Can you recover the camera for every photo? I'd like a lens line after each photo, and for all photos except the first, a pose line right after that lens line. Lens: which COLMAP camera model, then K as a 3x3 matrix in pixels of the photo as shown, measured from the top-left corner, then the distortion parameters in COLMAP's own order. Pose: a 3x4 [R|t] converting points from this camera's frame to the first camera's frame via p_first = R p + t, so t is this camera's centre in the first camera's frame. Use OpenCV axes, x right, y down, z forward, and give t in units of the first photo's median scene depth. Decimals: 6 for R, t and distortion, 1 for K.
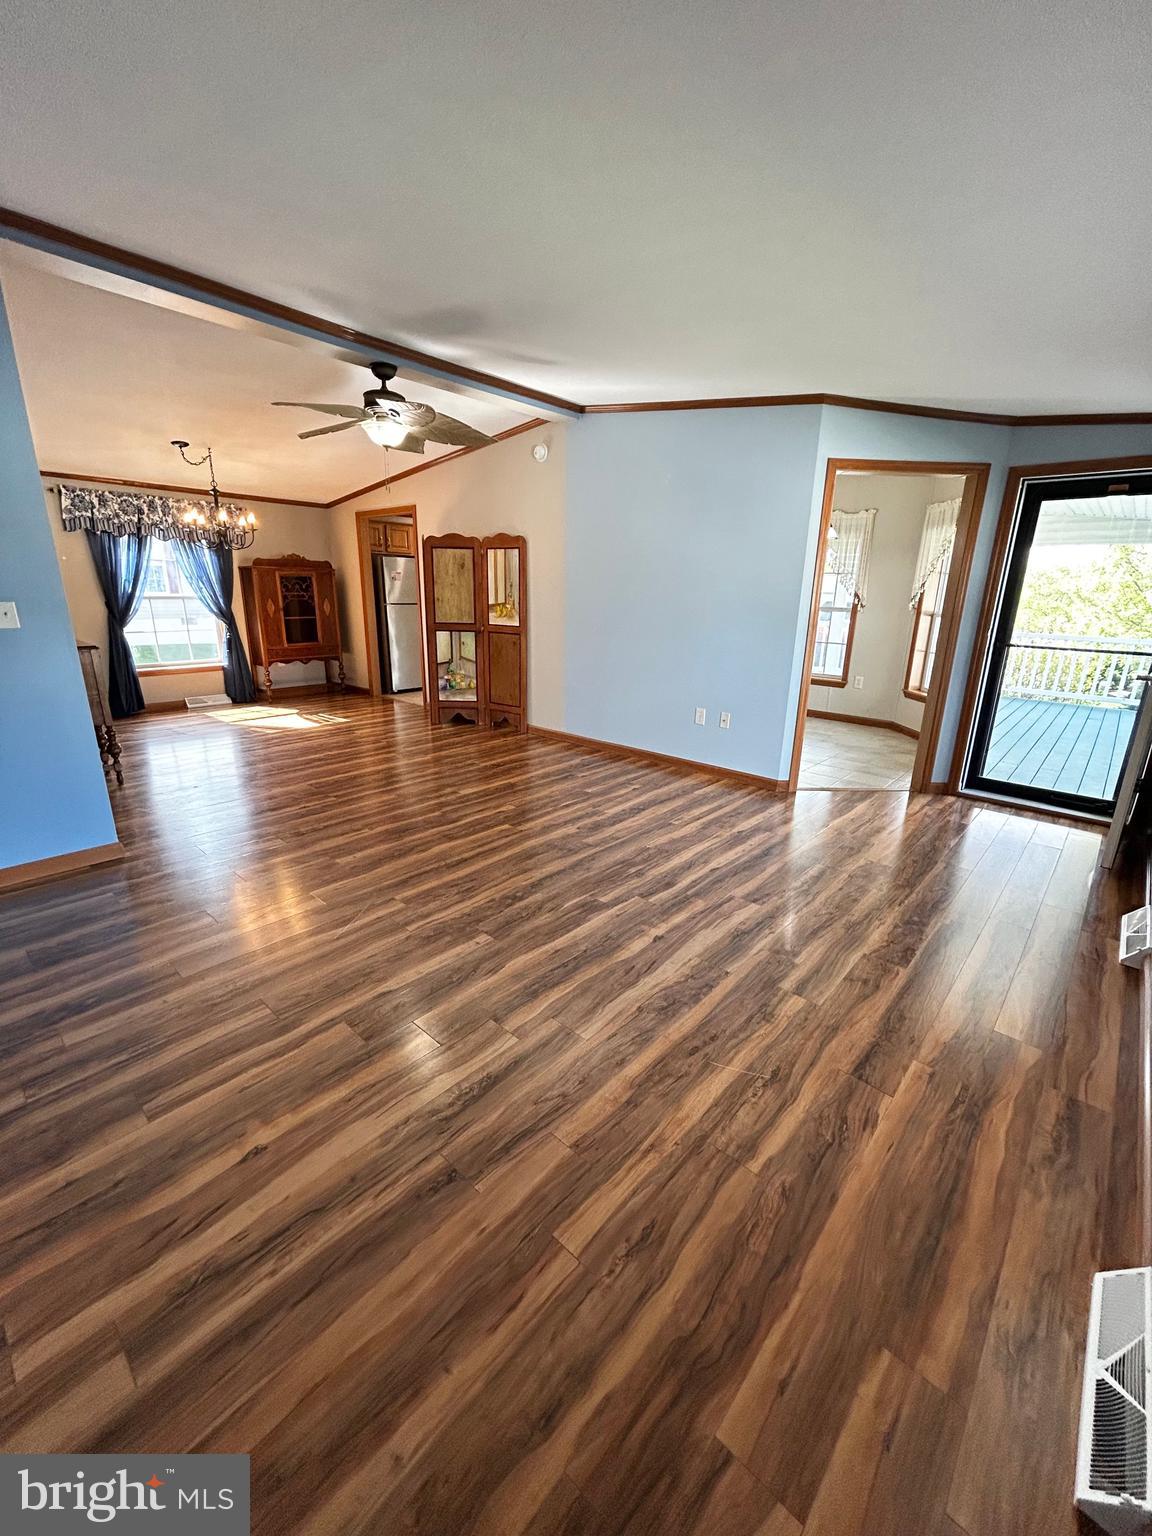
lens RADIAL K [[621.2, 0, 577.1], [0, 621.2, 767.1], [0, 0, 1]] dist [-0.003358, 0.001386]
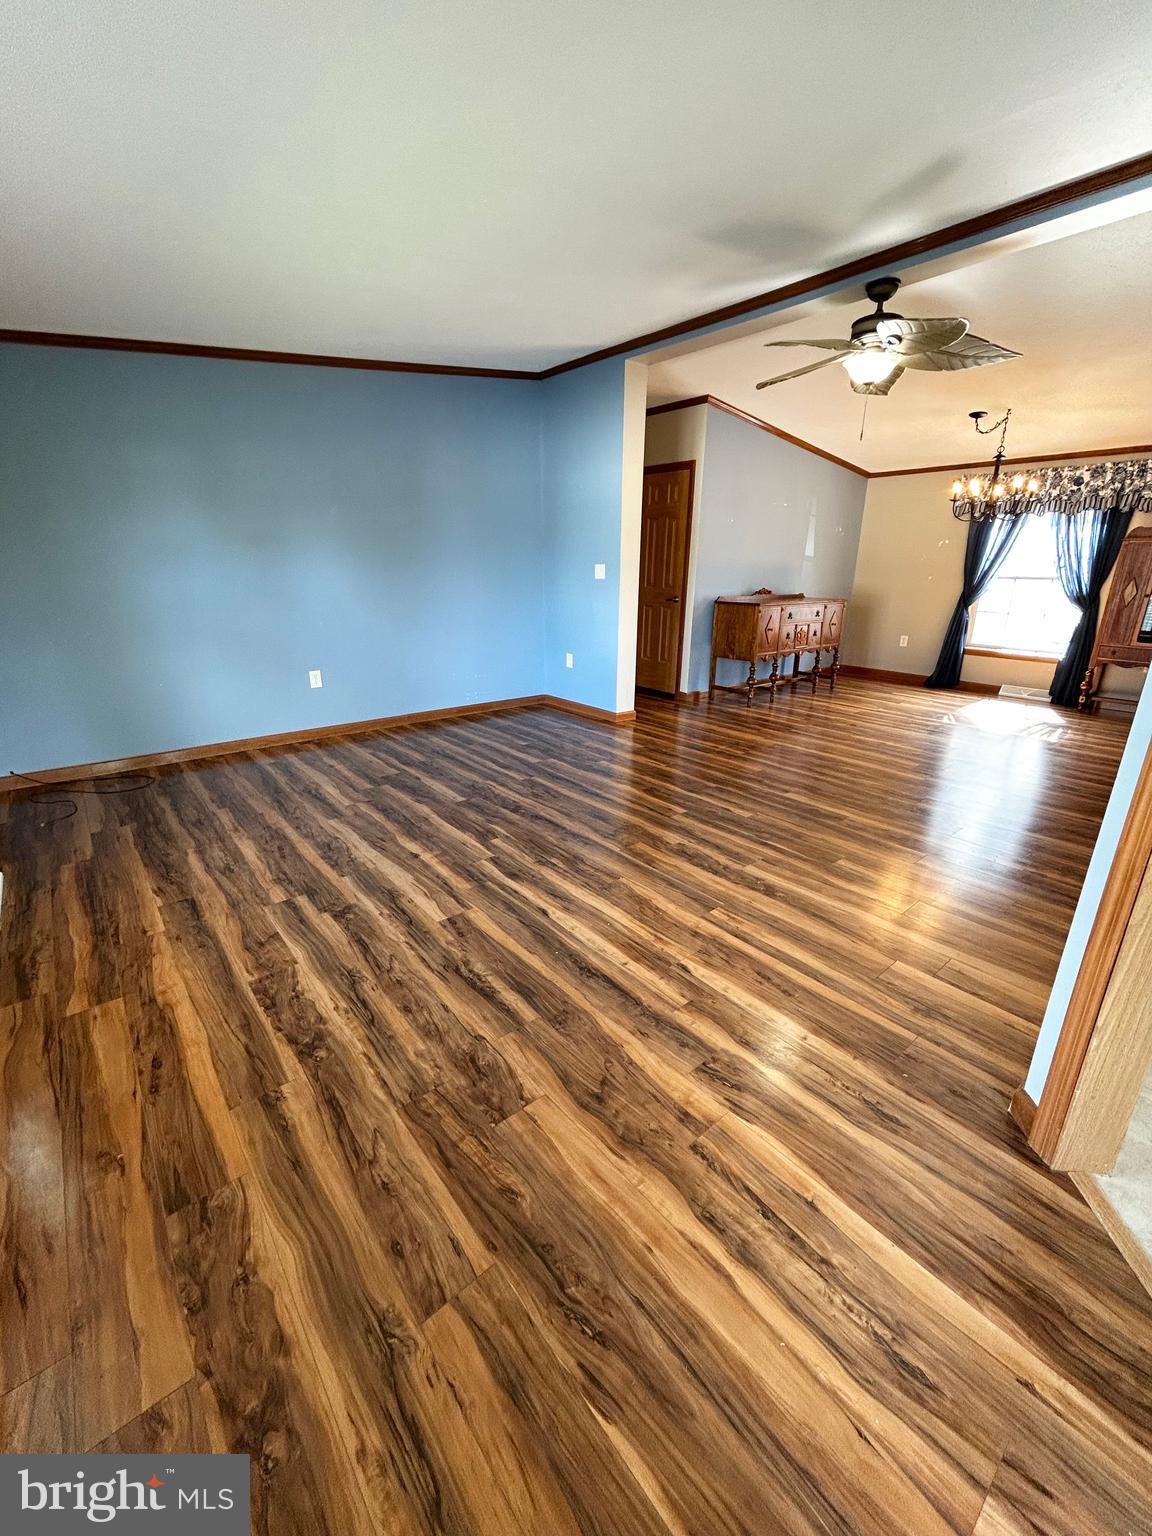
lens RADIAL K [[621.2, 0, 576.1], [0, 621.2, 769.6], [0, 0, 1]] dist [-0.003358, 0.001386]
pose [[-0.146566, 0.289171, -0.945991, 0.921243], [-0.287994, 0.902418, 0.320471, -0.252711], [0.946350, 0.319410, -0.048985, 1.079092]]
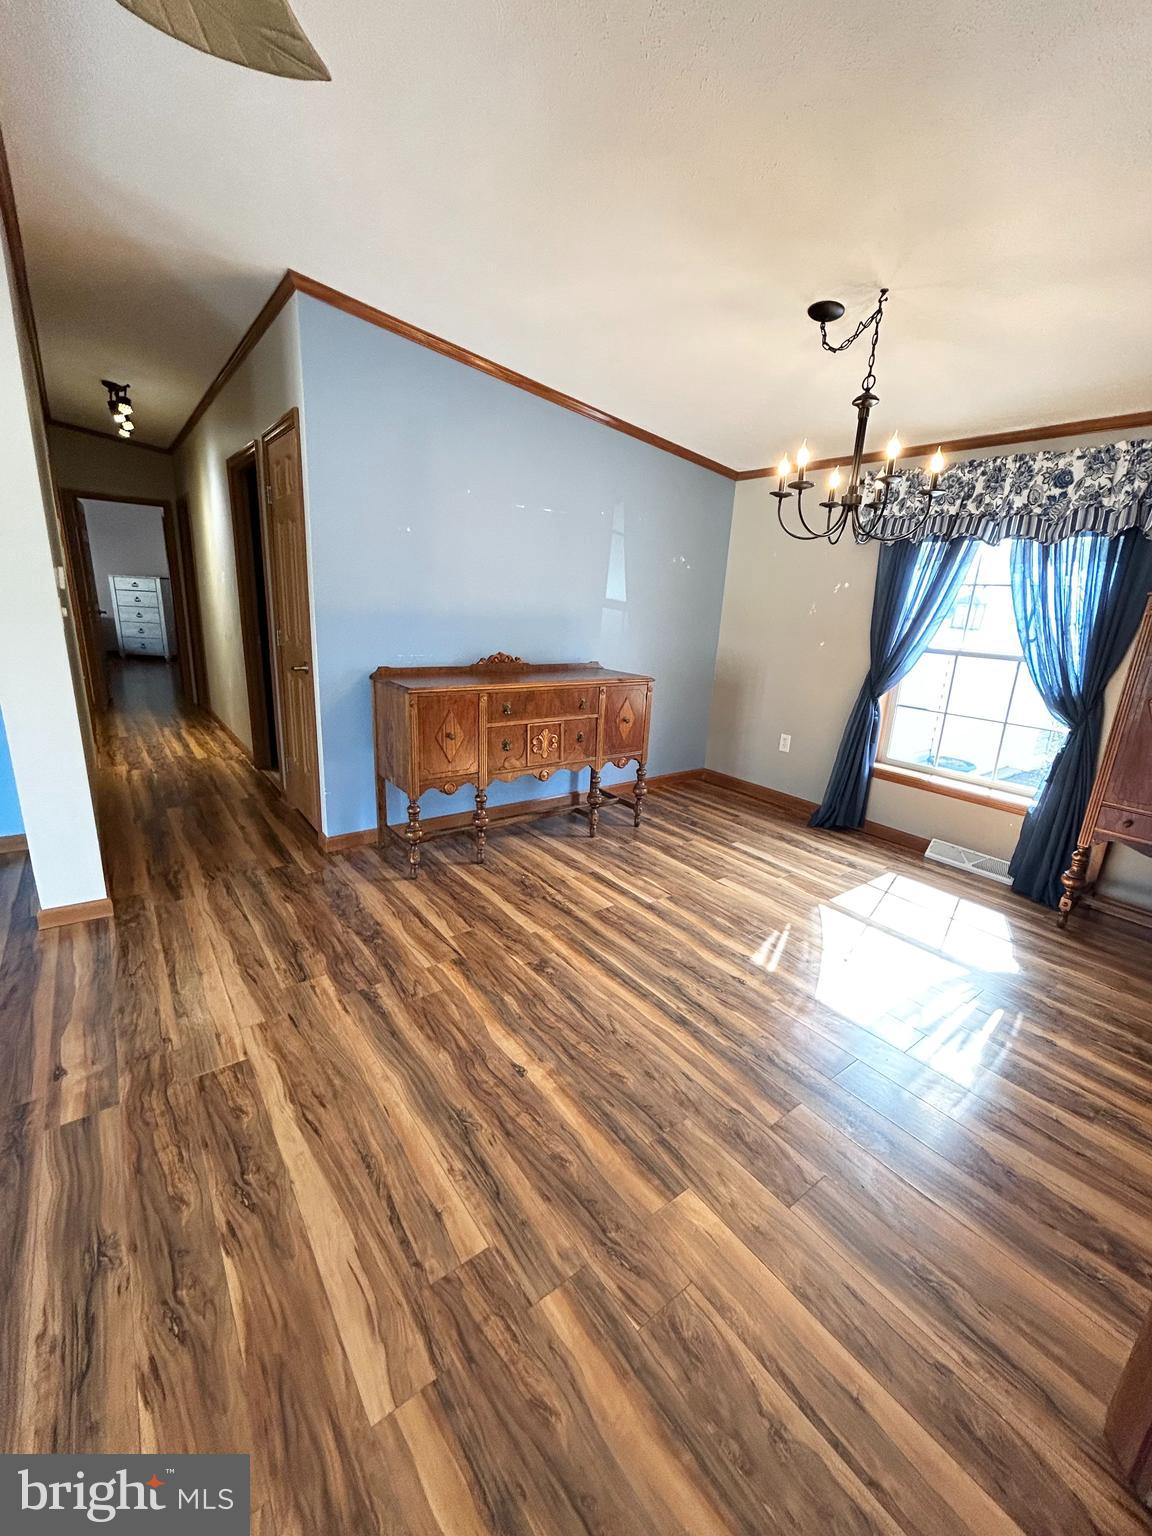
lens RADIAL K [[621.2, 0, 578.7], [0, 621.2, 767.6], [0, 0, 1]] dist [-0.003358, 0.001386]
pose [[-0.188187, 0.230058, -0.954808, -0.176024], [-0.325419, 0.902655, 0.281631, -0.500267], [0.926654, 0.363712, -0.095003, 1.713168]]
